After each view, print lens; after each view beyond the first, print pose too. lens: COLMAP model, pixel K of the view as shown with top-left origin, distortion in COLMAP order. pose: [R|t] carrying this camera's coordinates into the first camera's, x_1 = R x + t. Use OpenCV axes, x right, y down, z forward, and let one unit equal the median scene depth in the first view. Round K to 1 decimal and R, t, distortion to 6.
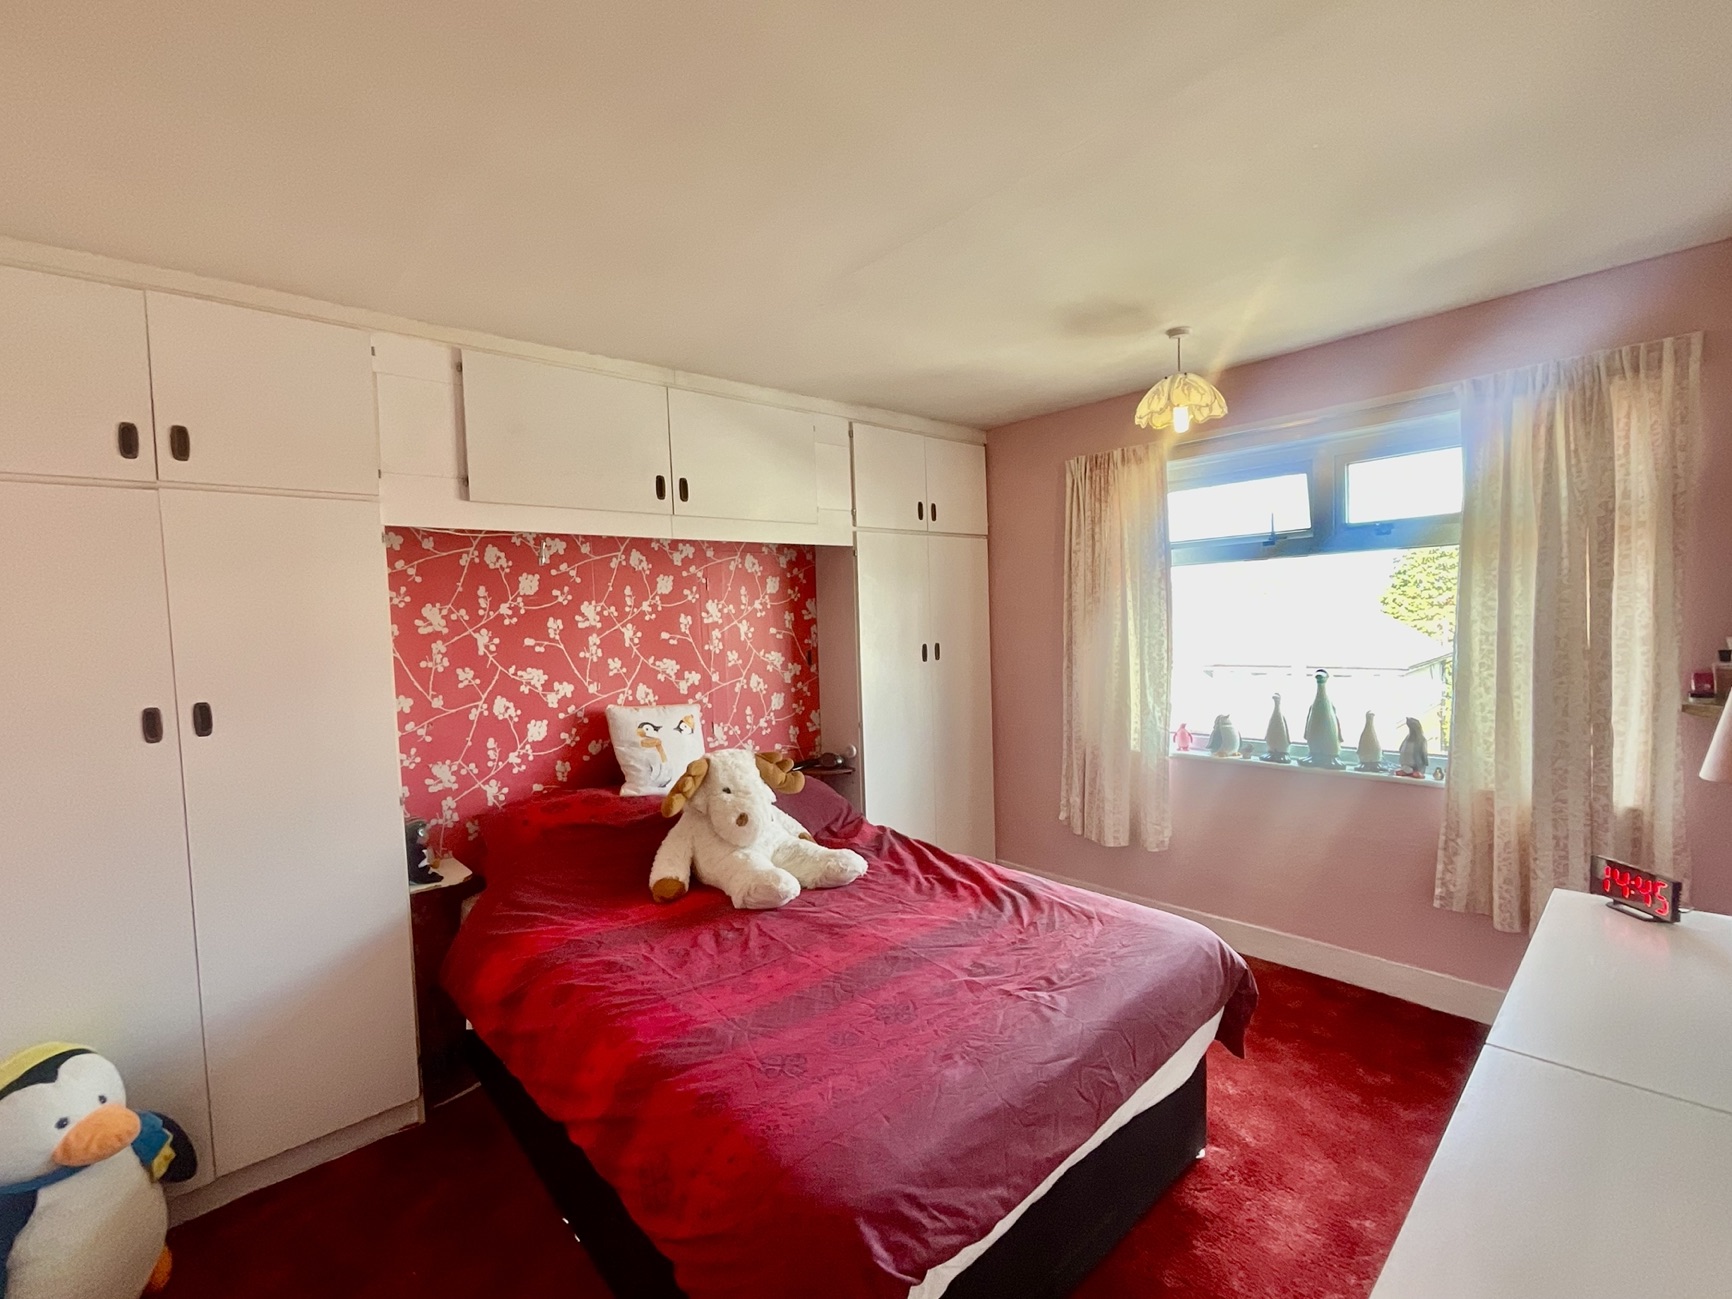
lens RADIAL K [[706.8, 0, 835.0], [0, 706.8, 675.7], [0, 0, 1]] dist [-0.051362, -0.000121]
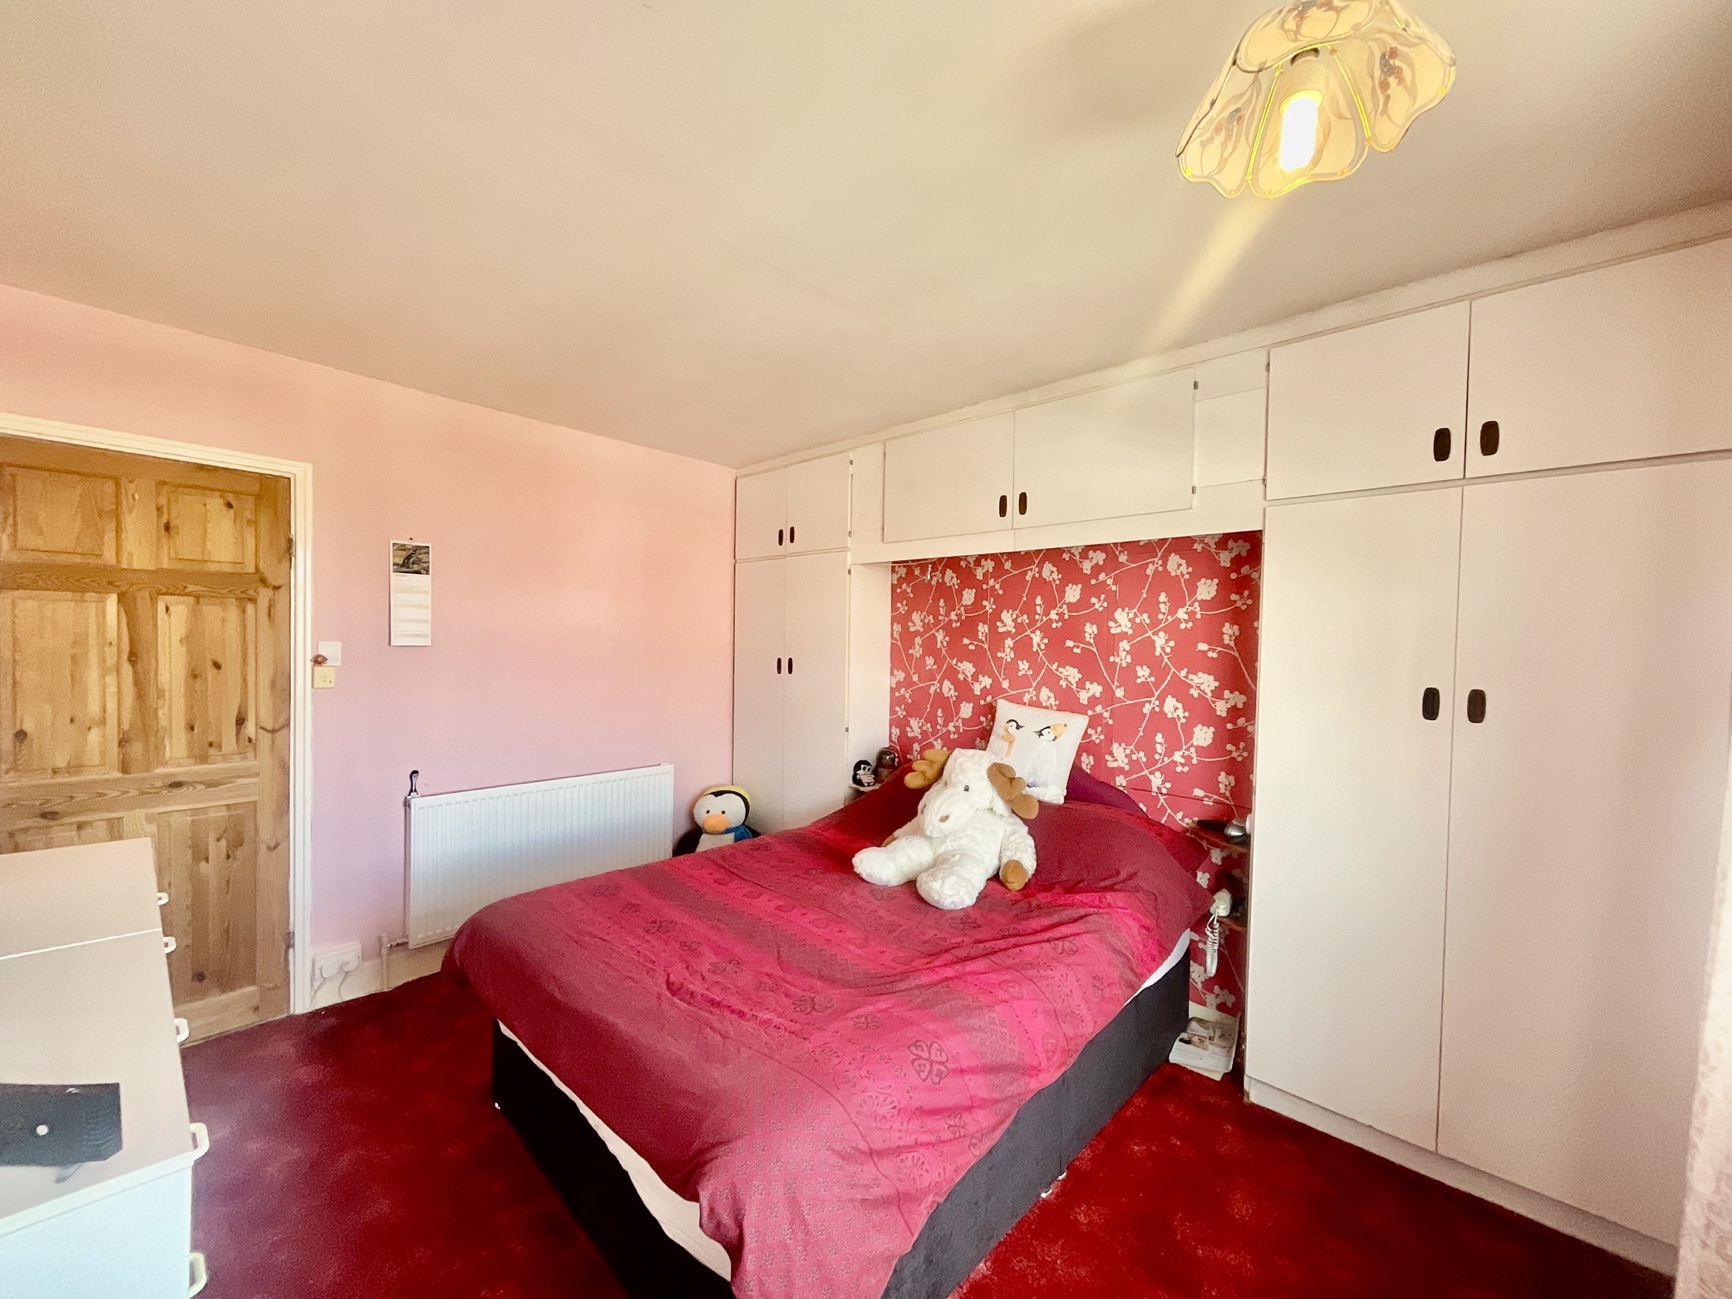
lens RADIAL K [[699.2, 0, 866.0], [0, 699.2, 649.5], [0, 0, 1]] dist [-0.002973, -0.000337]
pose [[0.092277, 0.061184, -0.993852, 0.727000], [-0.094213, 0.994169, 0.052456, -0.072549], [0.991266, 0.088793, 0.097503, 0.601576]]
